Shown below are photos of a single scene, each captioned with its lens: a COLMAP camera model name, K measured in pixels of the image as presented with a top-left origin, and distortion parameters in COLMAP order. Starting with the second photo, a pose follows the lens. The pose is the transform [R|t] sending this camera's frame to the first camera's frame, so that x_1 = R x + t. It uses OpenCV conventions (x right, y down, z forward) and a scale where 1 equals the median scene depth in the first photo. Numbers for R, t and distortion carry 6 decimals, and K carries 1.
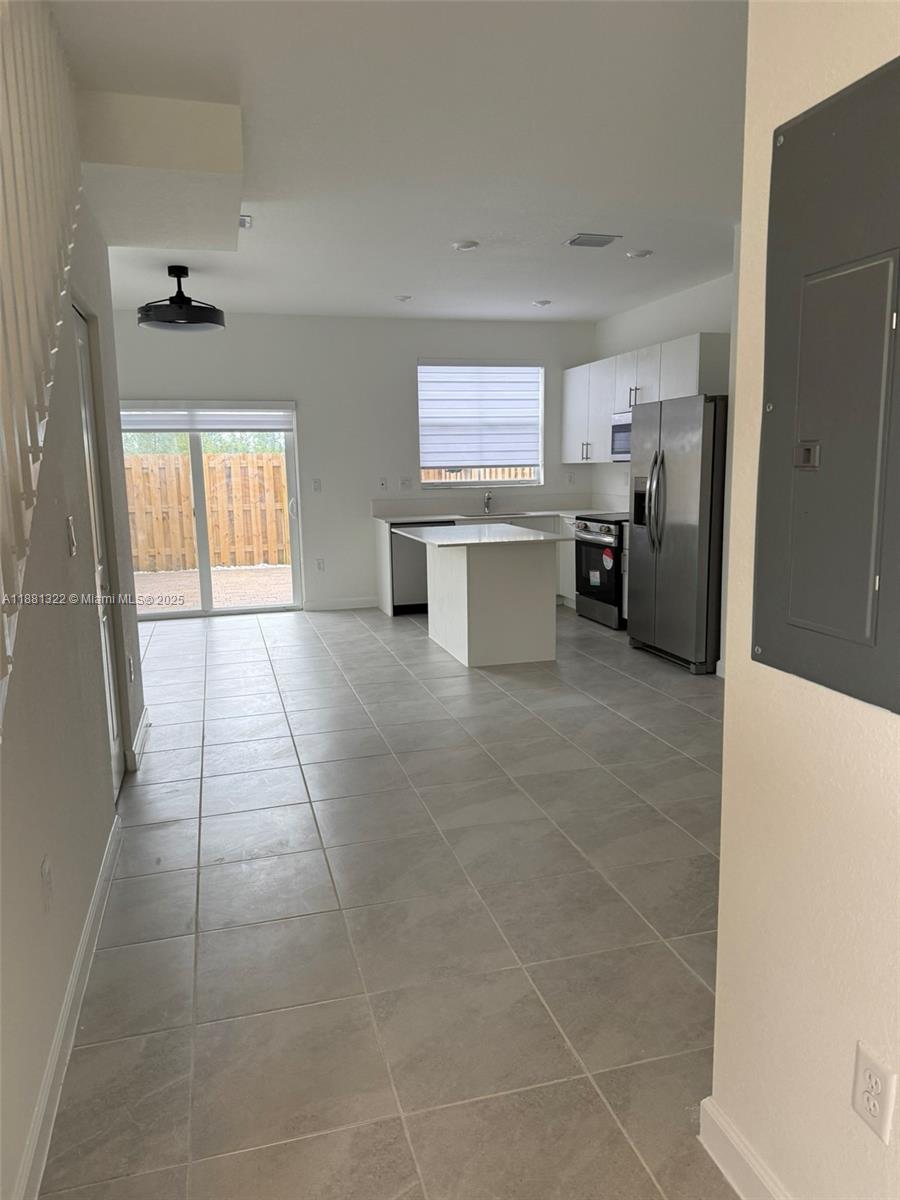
lens RADIAL K [[839.2, 0, 450.0], [0, 839.2, 600.0], [0, 0, 1]] dist [0.164653, -0.280156]
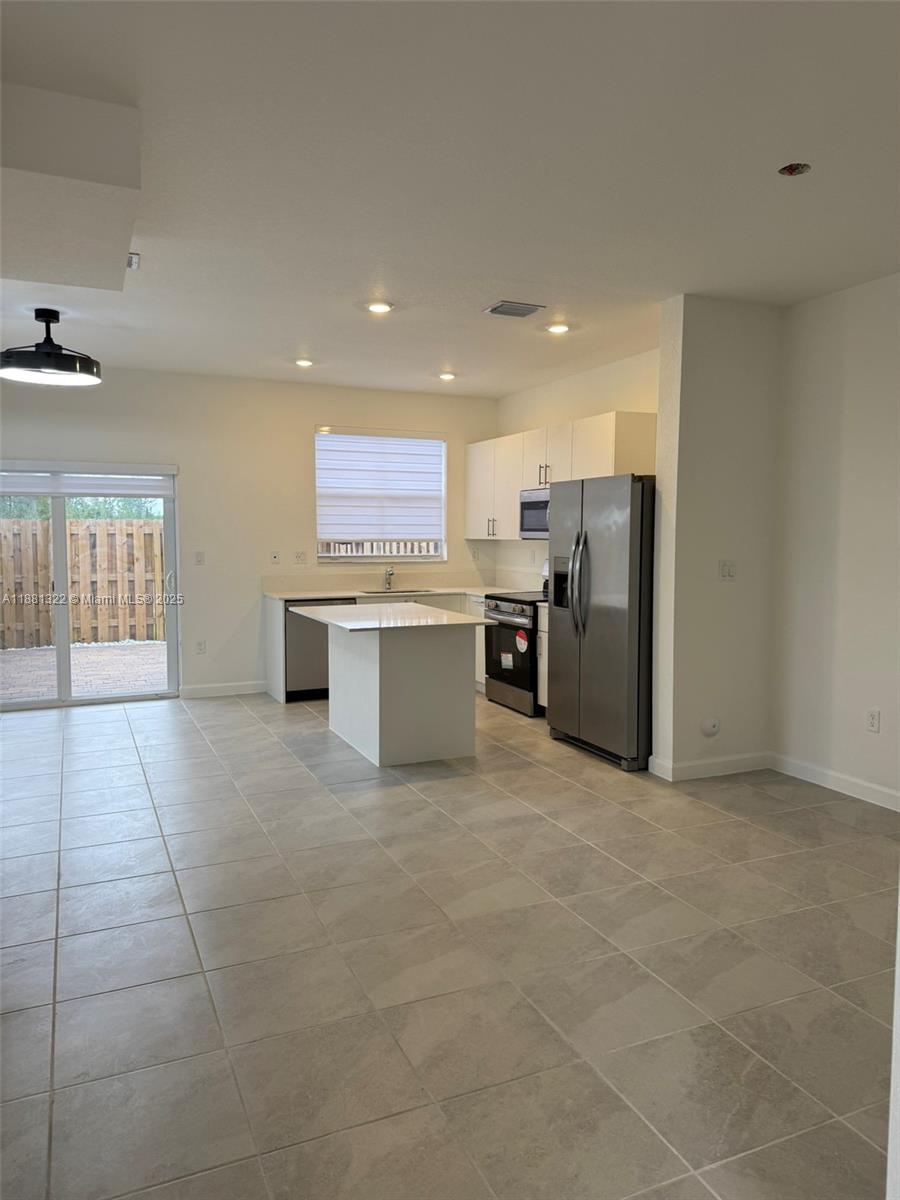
lens RADIAL K [[839.2, 0, 450.0], [0, 839.2, 600.0], [0, 0, 1]] dist [0.164653, -0.280156]
pose [[0.989310, 0.009289, 0.145532, -0.029881], [0.002825, 0.996561, -0.082812, -0.017545], [-0.145801, 0.082338, 0.985882, 0.085673]]
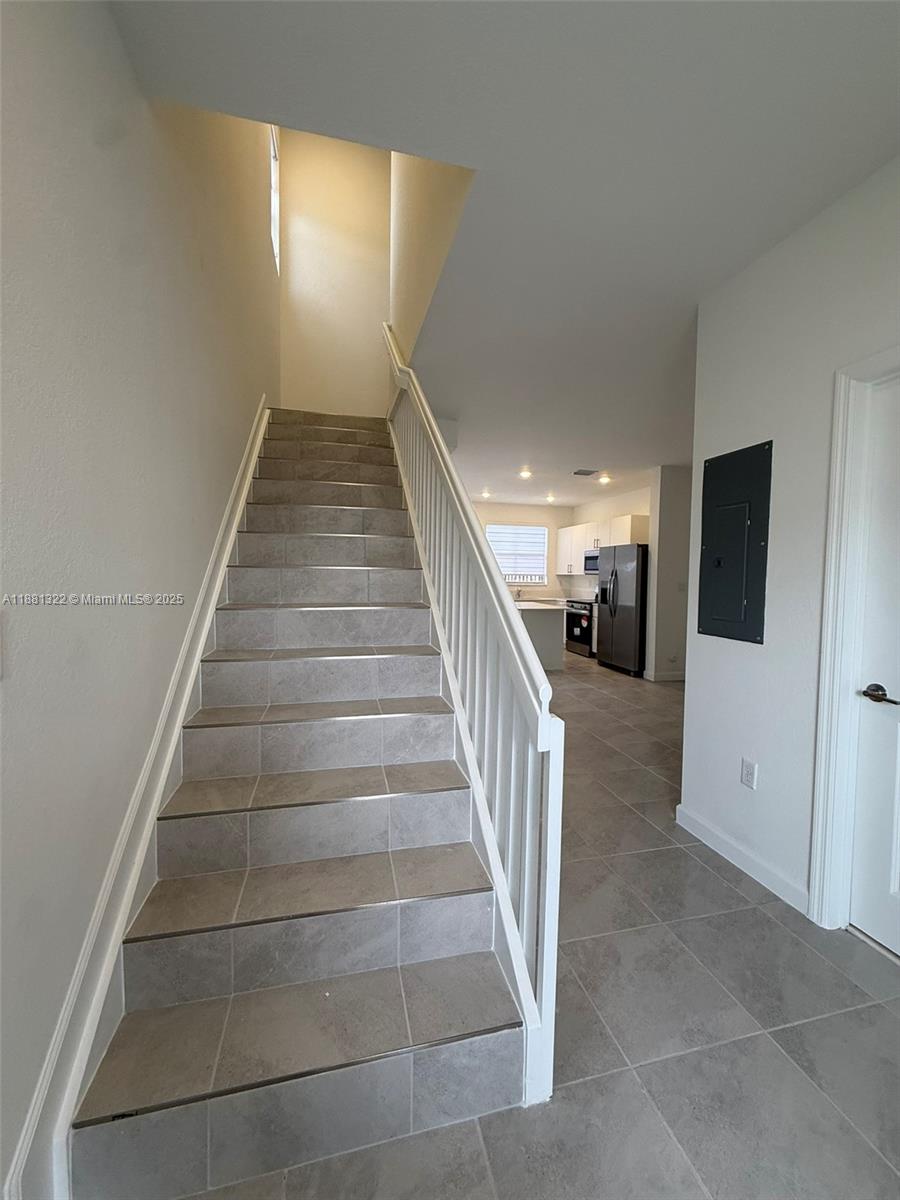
lens RADIAL K [[477.1, 0, 451.4], [0, 477.1, 595.8], [0, 0, 1]] dist [-0.001879, -0.000035]
pose [[0.998831, 0.034374, -0.033995, -0.093644], [-0.038159, 0.992305, -0.117789, 0.036360], [0.029684, 0.118948, 0.992457, -0.139899]]
